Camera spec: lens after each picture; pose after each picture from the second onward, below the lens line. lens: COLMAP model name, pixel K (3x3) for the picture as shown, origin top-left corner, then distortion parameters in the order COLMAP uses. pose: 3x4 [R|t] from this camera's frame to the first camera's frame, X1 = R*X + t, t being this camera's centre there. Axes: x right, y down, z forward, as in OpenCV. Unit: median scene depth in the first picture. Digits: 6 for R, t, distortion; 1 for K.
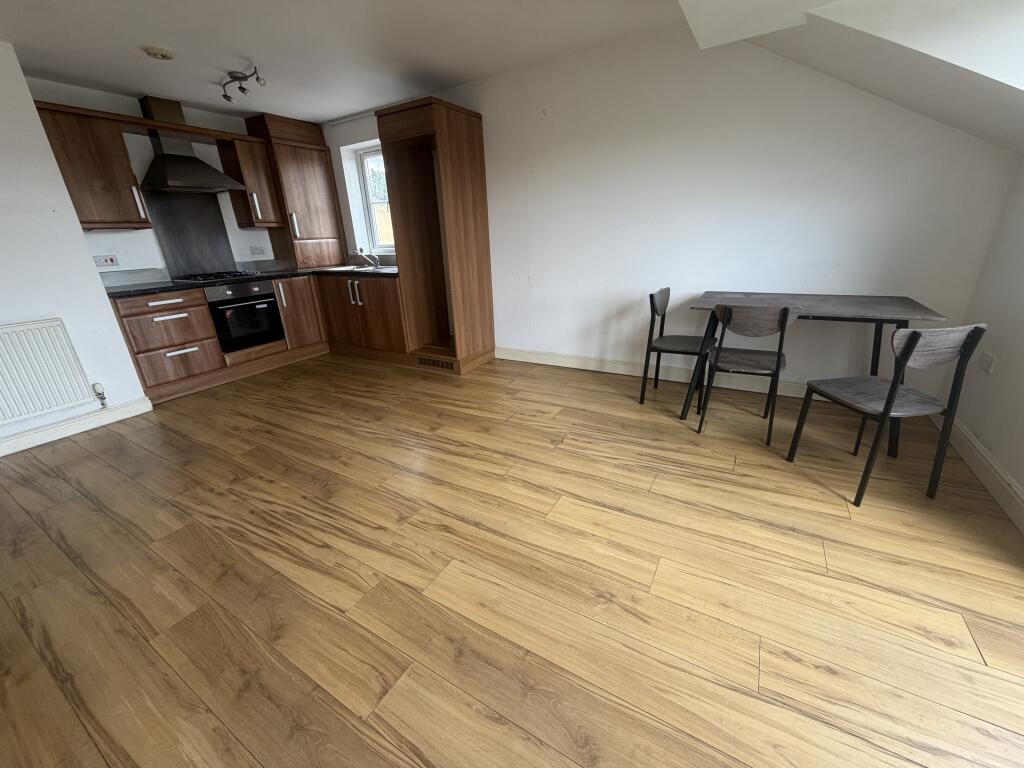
lens RADIAL K [[410.7, 0, 512.0], [0, 410.7, 384.0], [0, 0, 1]] dist [0.002067, 0.000023]
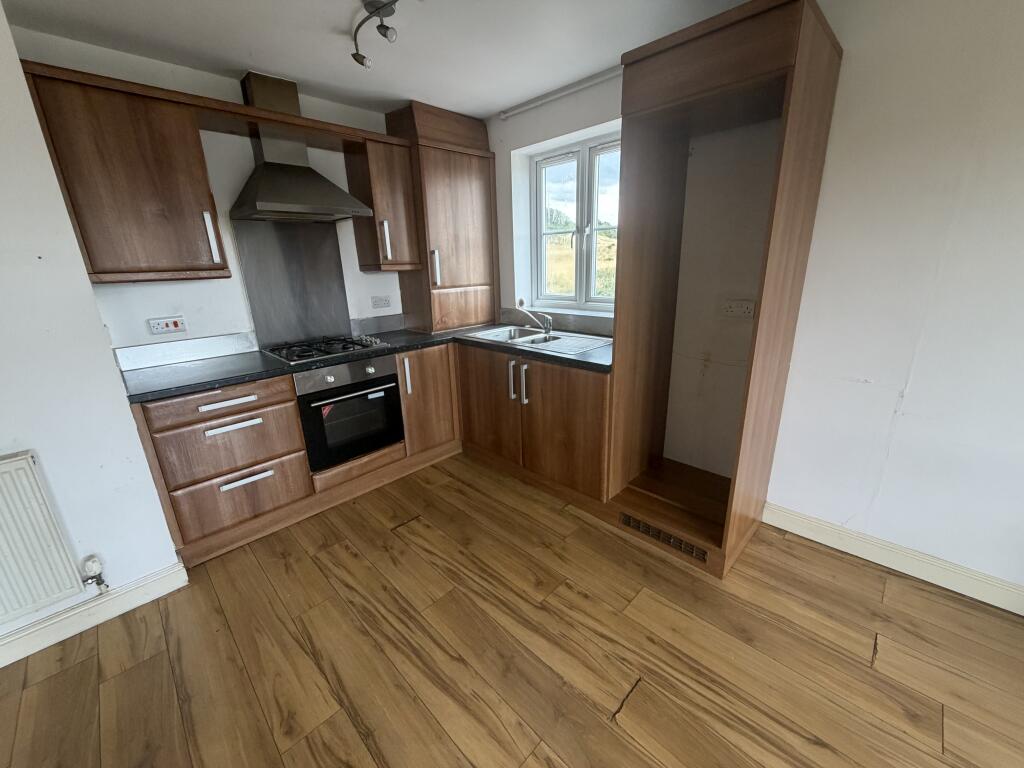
lens RADIAL K [[410.7, 0, 512.0], [0, 410.7, 384.0], [0, 0, 1]] dist [0.002067, 0.000023]
pose [[0.969025, 0.082878, -0.232643, -0.263733], [-0.095310, 0.994532, -0.042696, -0.201289], [0.227832, 0.063547, 0.971625, 0.436175]]
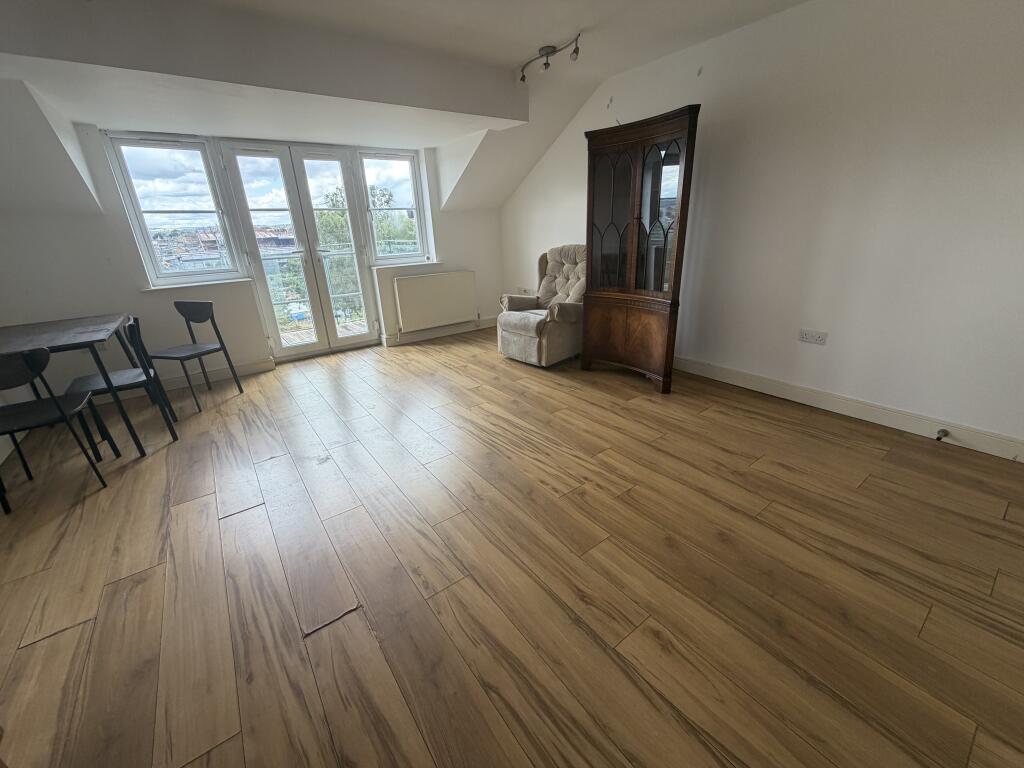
lens RADIAL K [[410.7, 0, 512.0], [0, 410.7, 384.0], [0, 0, 1]] dist [0.002067, 0.000023]
pose [[-0.920156, -0.063050, 0.386442, -0.501509], [0.207985, 0.757498, 0.618821, -0.312232], [-0.331745, 0.649786, -0.683903, 0.875928]]
